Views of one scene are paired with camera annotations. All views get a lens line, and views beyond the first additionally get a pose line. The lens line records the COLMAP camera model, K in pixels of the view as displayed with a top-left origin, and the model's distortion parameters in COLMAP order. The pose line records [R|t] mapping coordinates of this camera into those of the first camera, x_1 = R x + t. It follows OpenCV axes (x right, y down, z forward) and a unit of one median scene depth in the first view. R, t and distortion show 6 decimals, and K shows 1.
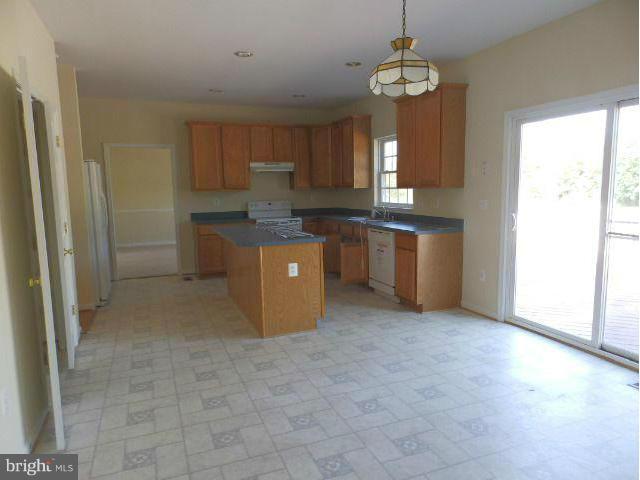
lens RADIAL K [[437.0, 0, 320.0], [0, 437.0, 240.0], [0, 0, 1]] dist [0.030290, -0.002543]
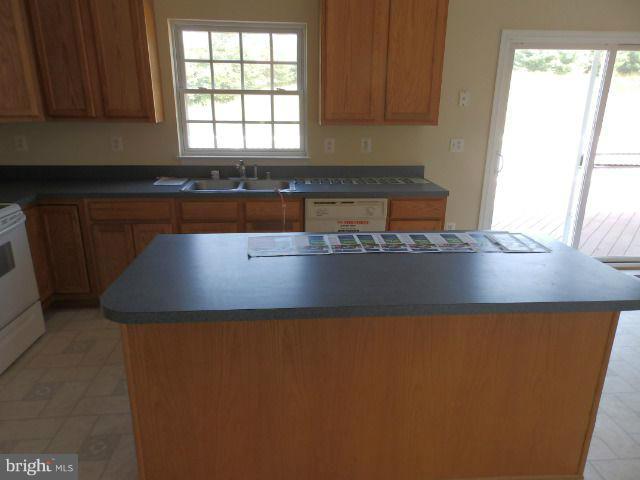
lens RADIAL K [[437.0, 0, 320.0], [0, 437.0, 240.0], [0, 0, 1]] dist [0.030290, -0.002543]
pose [[0.264256, -0.257356, 0.929482, -0.558535], [0.102177, 0.965787, 0.238359, -0.146285], [-0.959025, 0.031984, 0.281511, 1.145868]]
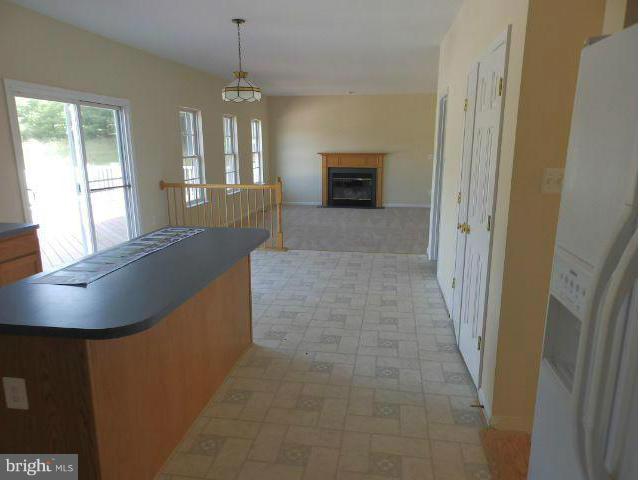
lens RADIAL K [[437.0, 0, 320.0], [0, 437.0, 240.0], [0, 0, 1]] dist [0.030290, -0.002543]
pose [[-0.856707, -0.088803, 0.508101, -0.666361], [0.081911, 0.949145, 0.303997, -0.210497], [-0.509257, 0.302055, -0.805866, 1.593589]]
